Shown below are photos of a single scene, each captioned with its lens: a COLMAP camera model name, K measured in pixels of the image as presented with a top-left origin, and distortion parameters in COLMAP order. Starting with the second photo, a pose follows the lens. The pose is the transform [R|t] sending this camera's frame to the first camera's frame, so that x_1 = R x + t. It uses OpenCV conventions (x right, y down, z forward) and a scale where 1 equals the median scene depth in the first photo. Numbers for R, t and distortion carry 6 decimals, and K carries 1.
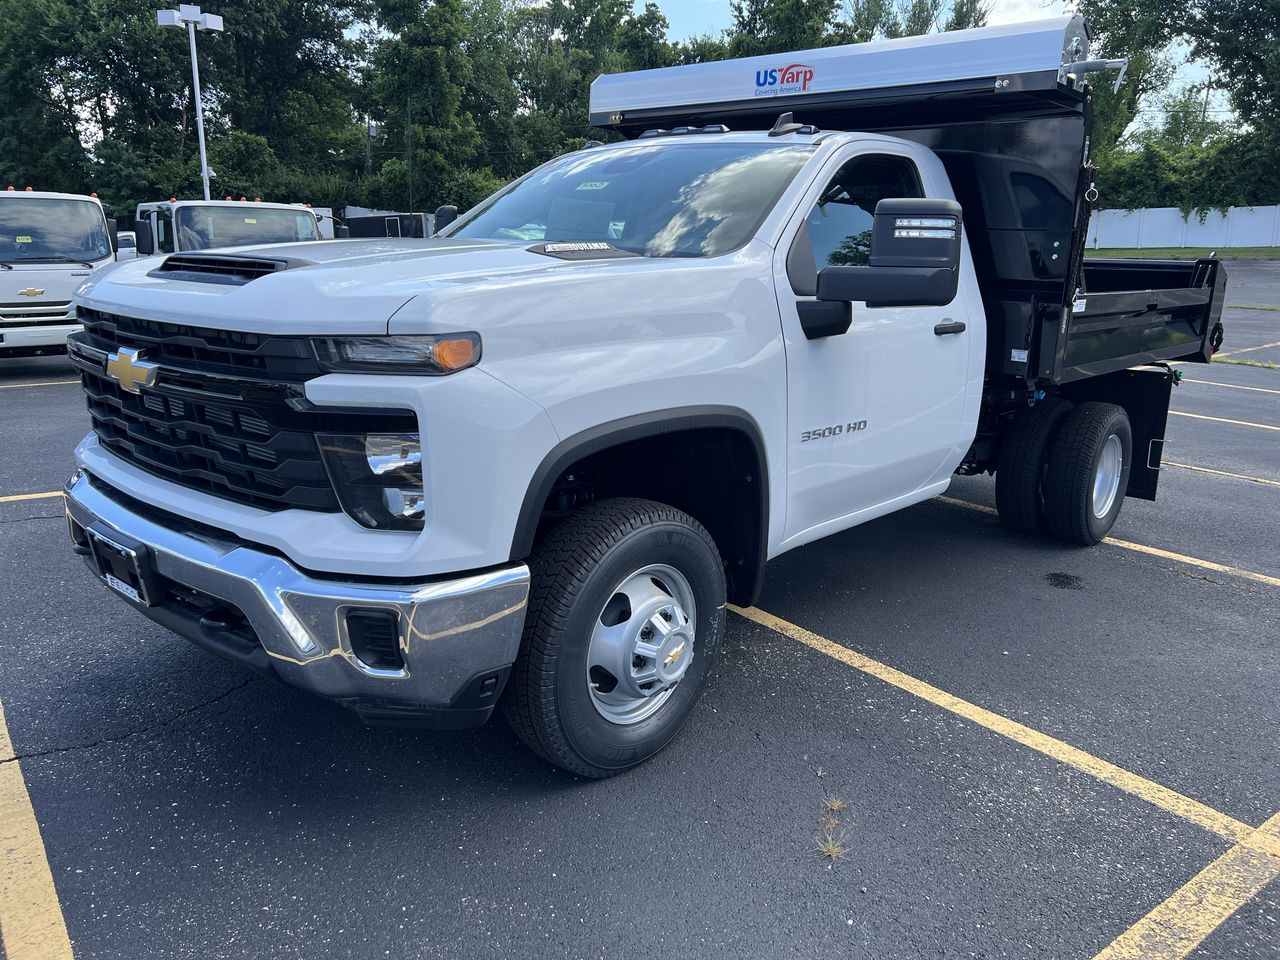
lens RADIAL K [[964.7, 0, 634.9], [0, 964.7, 496.1], [0, 0, 1]] dist [0.053705, -0.061628]
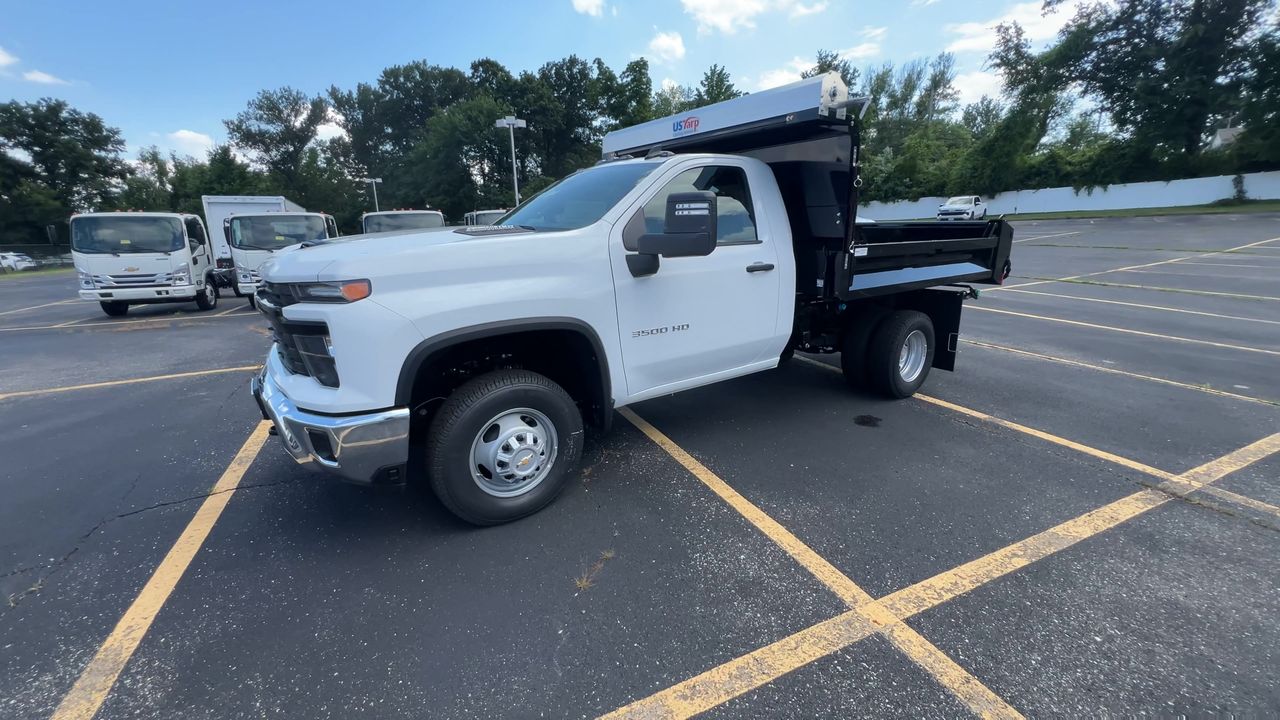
lens RADIAL K [[505.4, 0, 632.0], [0, 505.4, 356.4], [0, 0, 1]] dist [-0.002752, 0.000029]
pose [[0.974971, 0.017035, -0.221677, 0.229426], [-0.016563, 0.999855, 0.003988, -0.016312], [0.221713, -0.000217, 0.975112, 0.083589]]
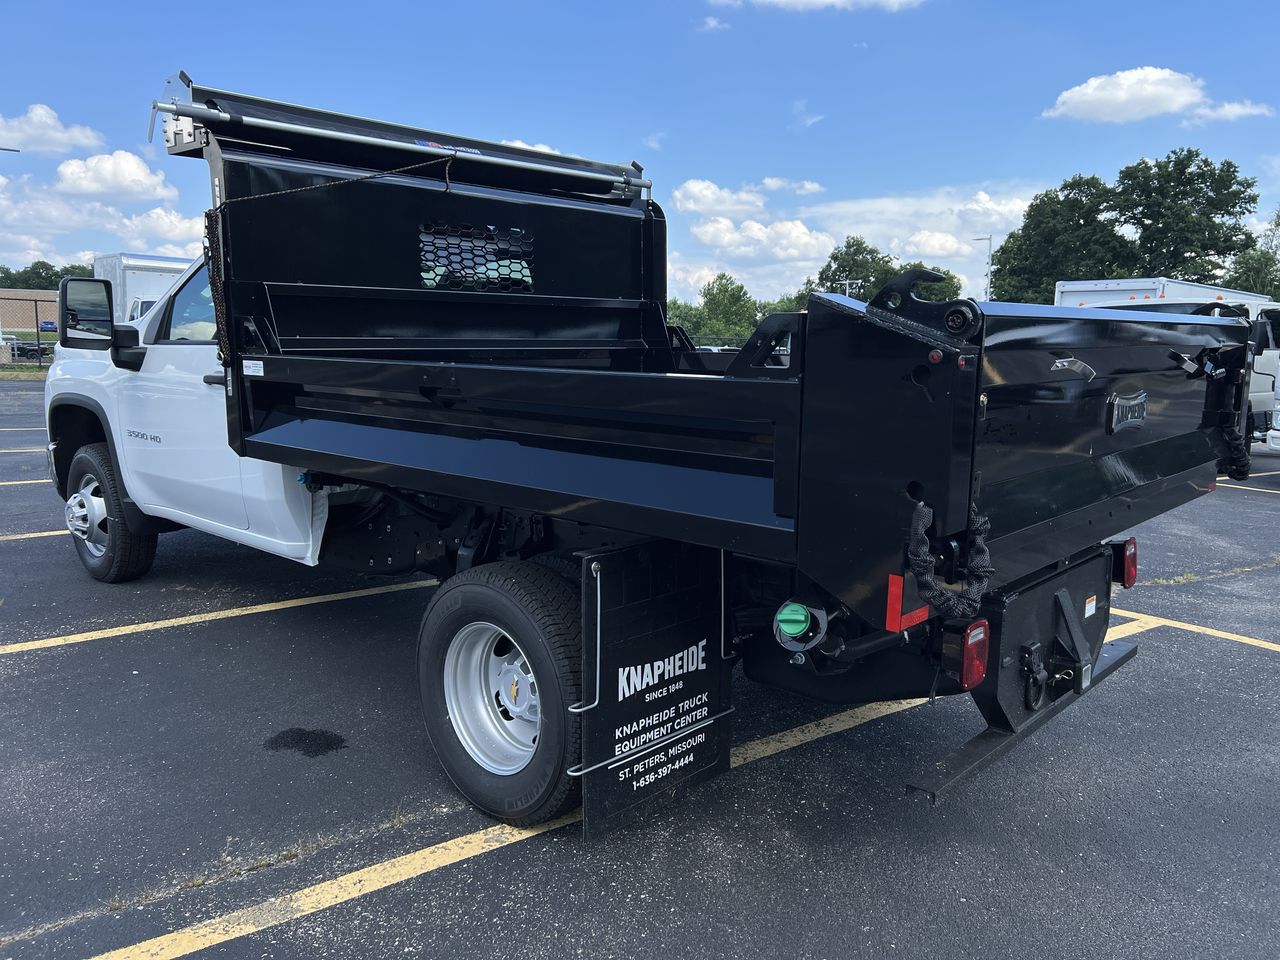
lens RADIAL K [[964.3, 0, 640.0], [0, 964.3, 480.0], [0, 0, 1]] dist [0.061419, -0.070314]
pose [[-0.003467, 0.122622, -0.992447, 1.078820], [-0.256935, 0.959026, 0.119390, -0.239979], [0.966423, 0.255408, 0.028181, 1.101013]]
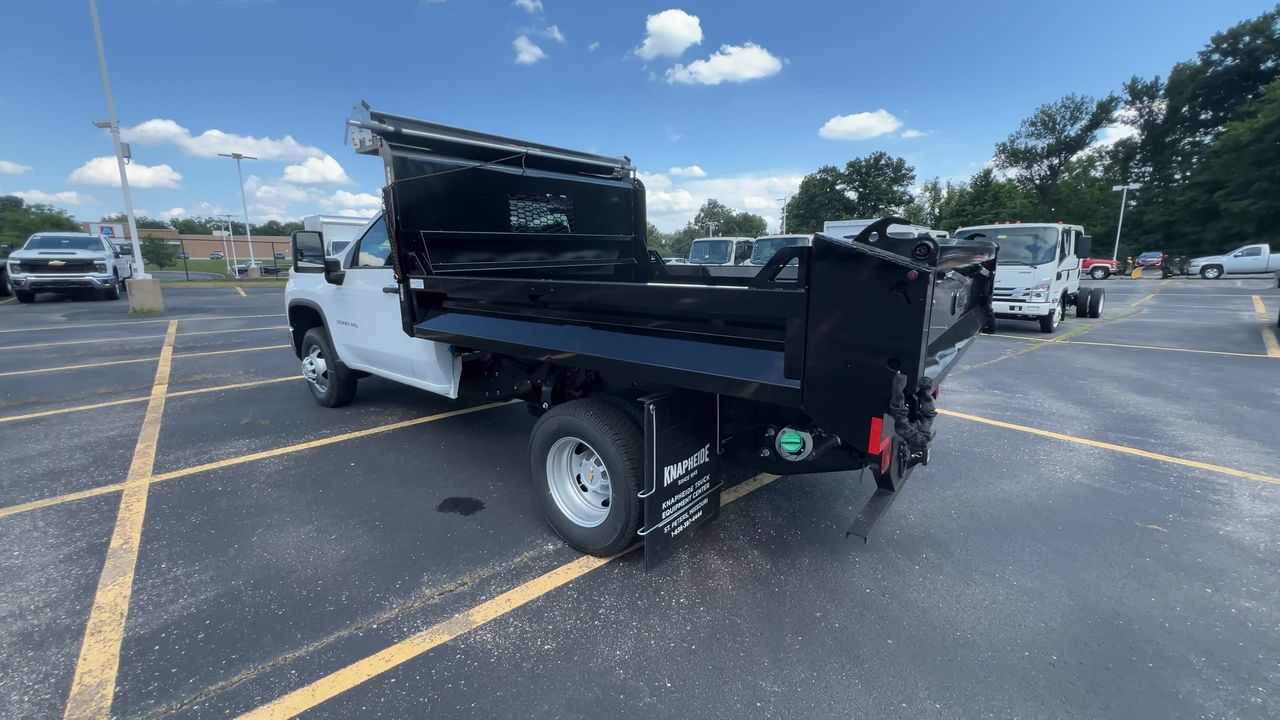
lens RADIAL K [[505.4, 0, 632.0], [0, 505.4, 356.4], [0, 0, 1]] dist [-0.002752, 0.000029]
pose [[0.056730, 0.174594, -0.983005, 0.992570], [-0.234929, 0.959279, 0.156821, -0.233479], [0.970356, 0.222040, 0.095437, 1.040529]]
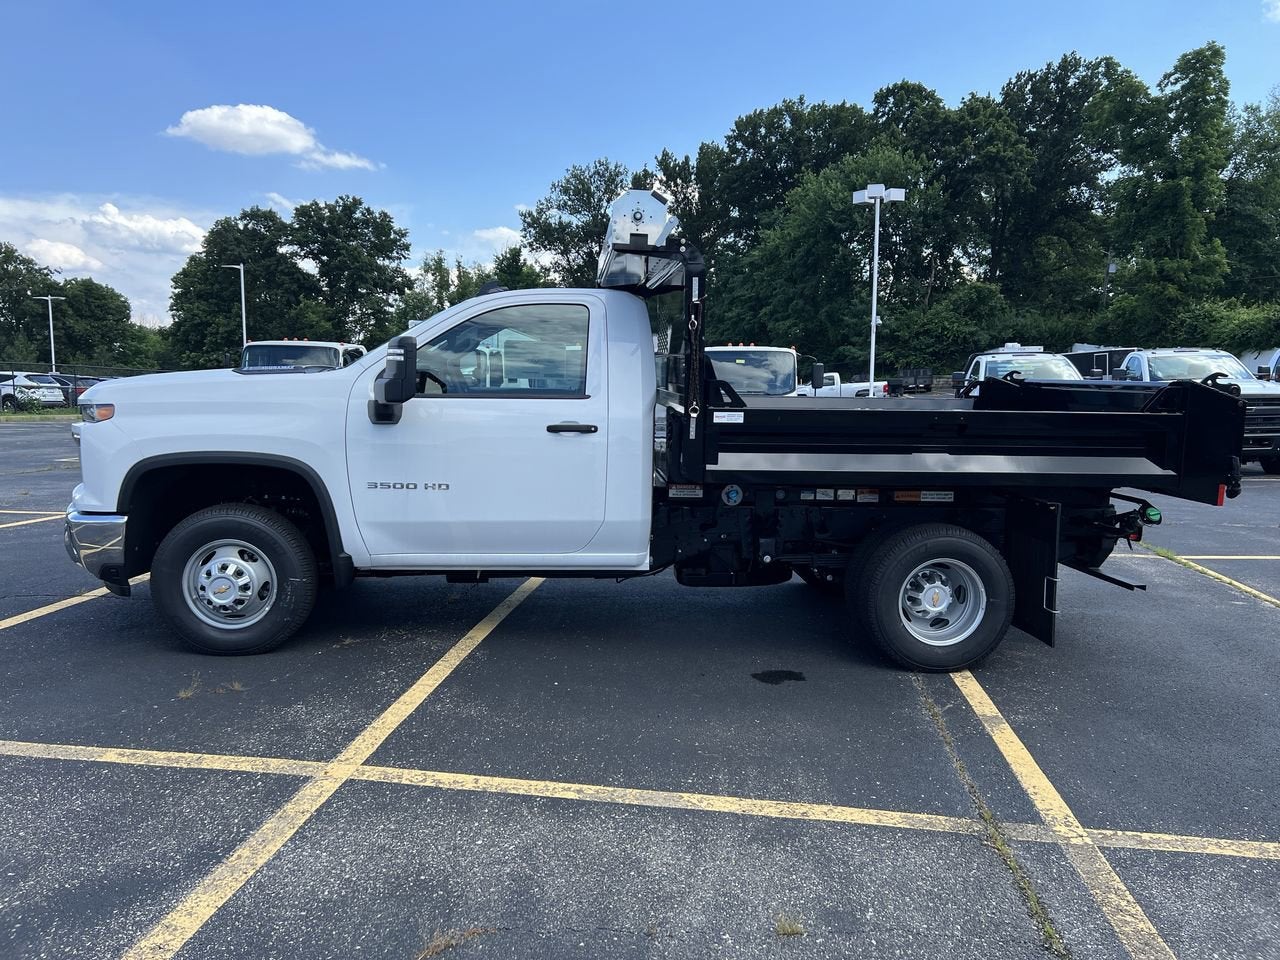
lens RADIAL K [[964.7, 0, 634.9], [0, 964.7, 496.1], [0, 0, 1]] dist [0.053705, -0.061628]
pose [[0.721338, 0.076150, -0.688385, 0.972615], [-0.169772, 0.983054, -0.069153, -0.005486], [0.671453, 0.166752, 0.722042, 0.100020]]
